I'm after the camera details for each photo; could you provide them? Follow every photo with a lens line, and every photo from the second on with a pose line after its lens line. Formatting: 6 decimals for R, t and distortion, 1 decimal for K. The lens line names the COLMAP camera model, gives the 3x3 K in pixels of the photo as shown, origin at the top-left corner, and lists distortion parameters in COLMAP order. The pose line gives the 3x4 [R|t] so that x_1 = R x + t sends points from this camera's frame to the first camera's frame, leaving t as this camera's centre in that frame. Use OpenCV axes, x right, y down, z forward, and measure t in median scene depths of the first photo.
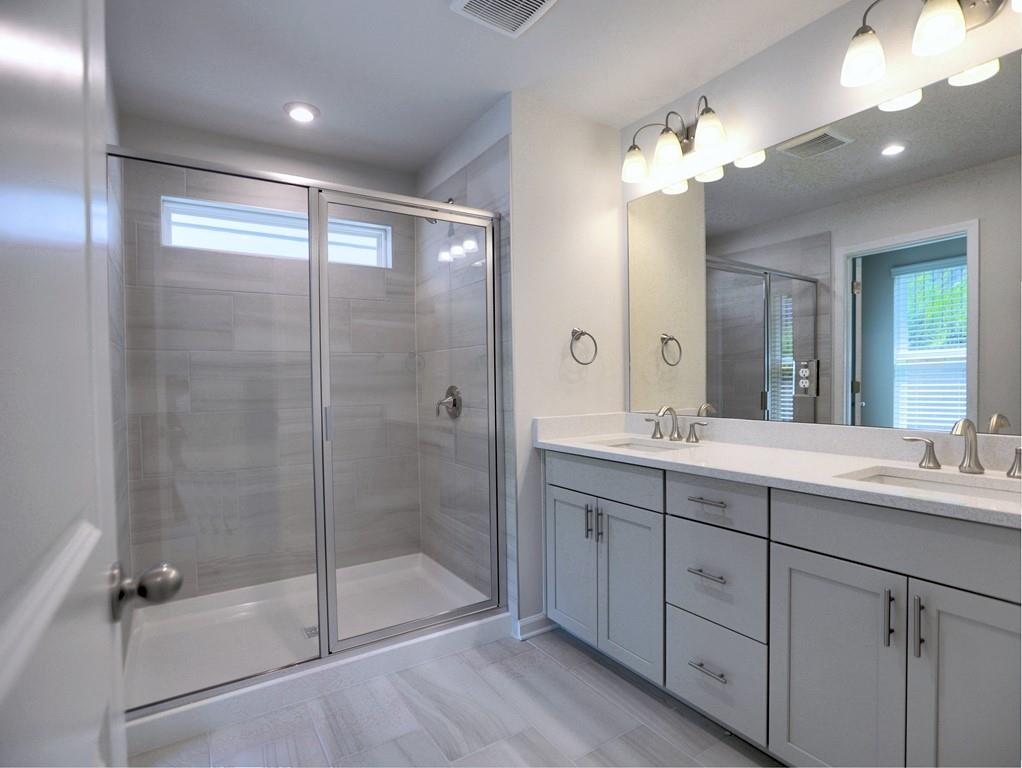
lens RADIAL K [[530.4, 0, 518.9], [0, 530.4, 386.6], [0, 0, 1]] dist [-0.019231, 0.000140]
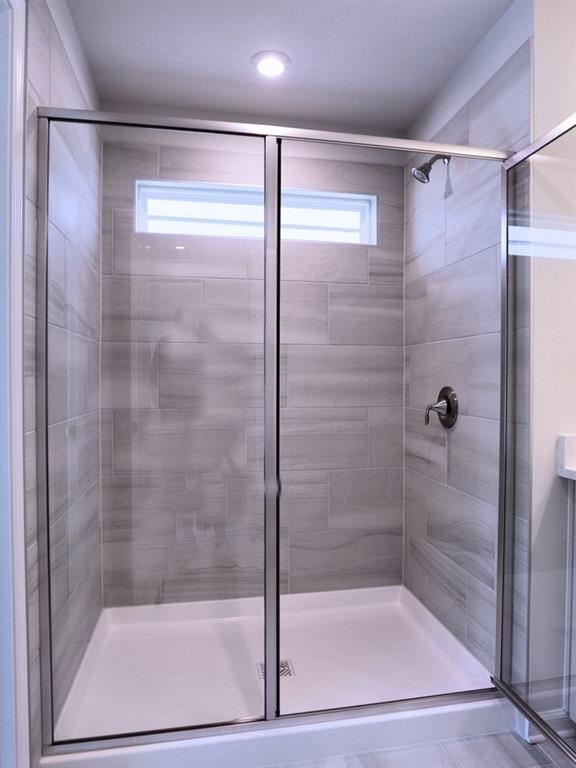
lens RADIAL K [[399.7, 0, 355.3], [0, 399.7, 381.1], [0, 0, 1]] dist [-0.067645, 0.030206]
pose [[0.931920, 0.024021, -0.361868, -0.038550], [-0.024491, 0.999695, 0.003287, -0.008702], [0.361837, 0.005799, 0.932223, 0.407463]]
